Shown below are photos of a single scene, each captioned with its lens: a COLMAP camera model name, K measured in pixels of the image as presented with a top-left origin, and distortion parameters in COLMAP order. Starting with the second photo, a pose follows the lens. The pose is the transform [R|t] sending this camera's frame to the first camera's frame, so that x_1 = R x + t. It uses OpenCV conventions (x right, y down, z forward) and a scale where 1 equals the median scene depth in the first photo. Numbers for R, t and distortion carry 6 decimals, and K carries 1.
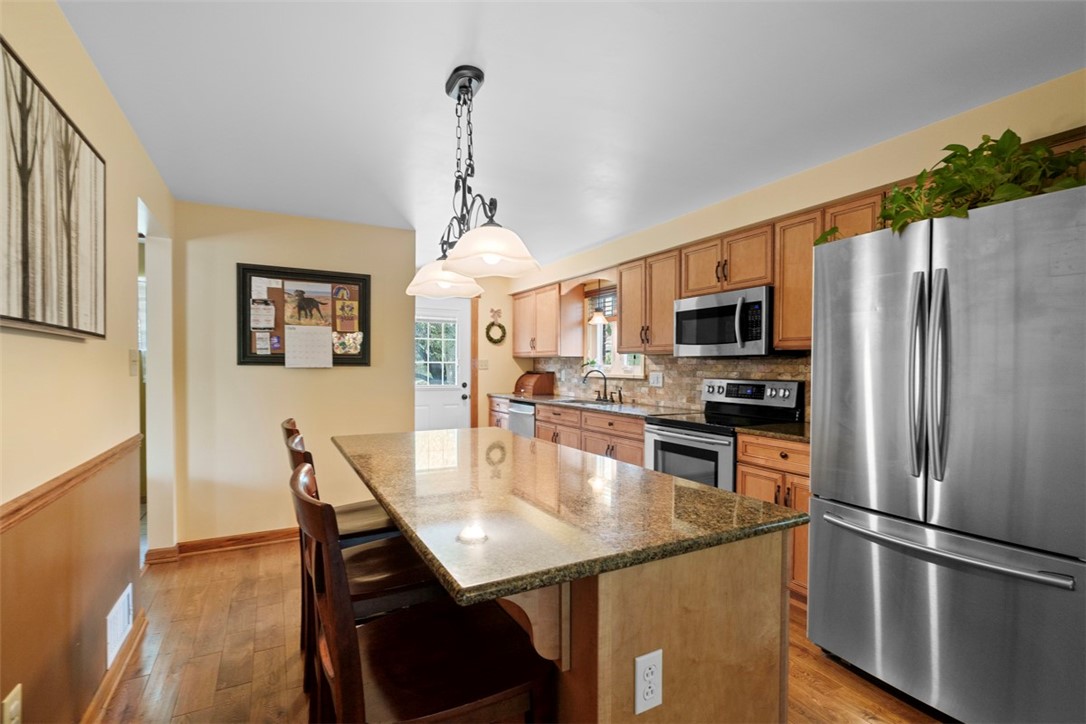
lens RADIAL K [[498.5, 0, 543.4], [0, 498.5, 372.3], [0, 0, 1]] dist [-0.005768, 0.001079]
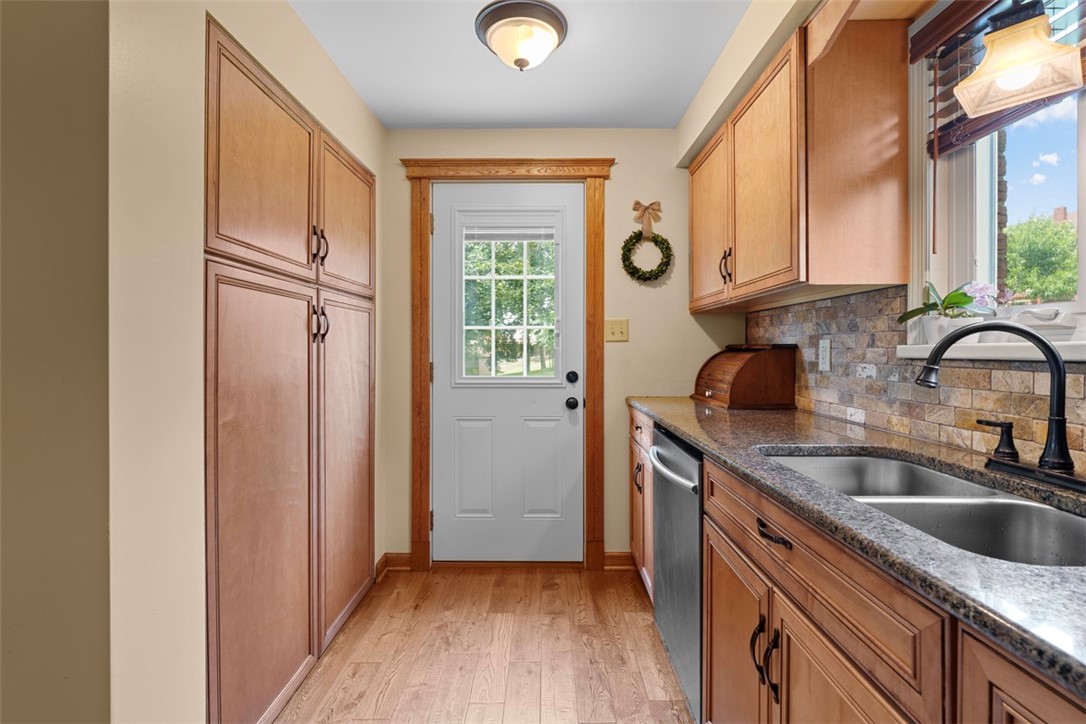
lens RADIAL K [[498.5, 0, 542.9], [0, 498.5, 351.4], [0, 0, 1]] dist [-0.005768, 0.001079]
pose [[0.878992, -0.005567, -0.476803, 0.037851], [0.001546, 0.999960, -0.008823, 0.008100], [0.476833, 0.007018, 0.878966, 0.715618]]
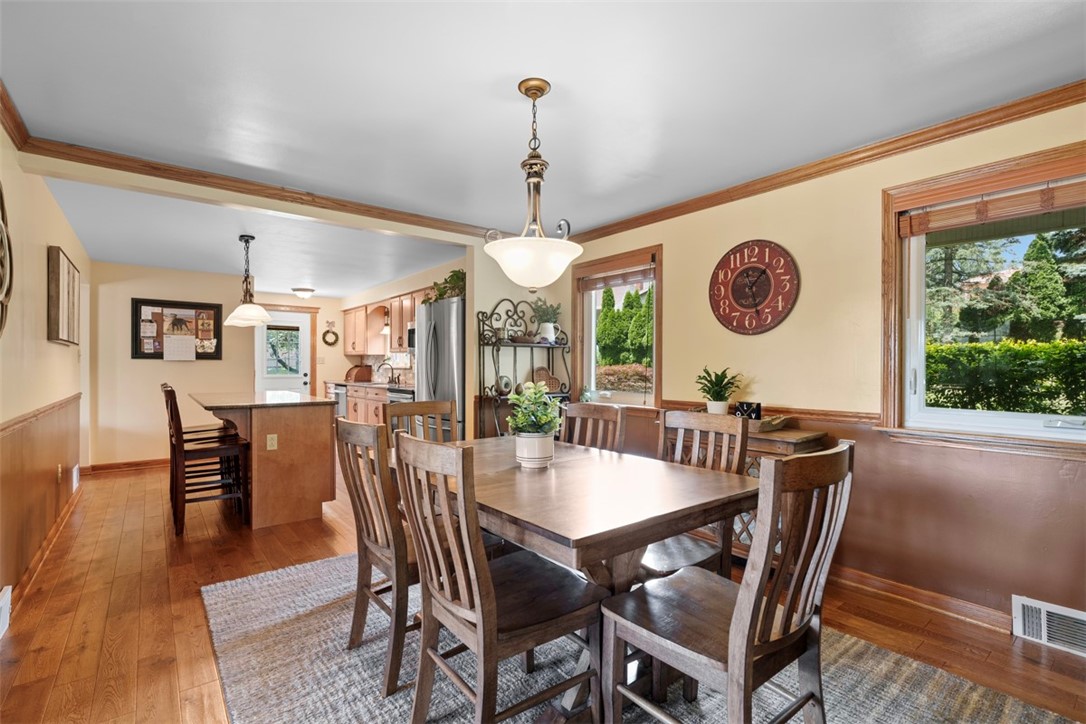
lens RADIAL K [[498.5, 0, 543.2], [0, 498.5, 364.9], [0, 0, 1]] dist [-0.005768, 0.001079]
pose [[0.985691, -0.002090, 0.168552, 0.321803], [0.004472, 0.999895, -0.013750, 0.024033], [-0.168505, 0.014307, 0.985597, -0.605413]]
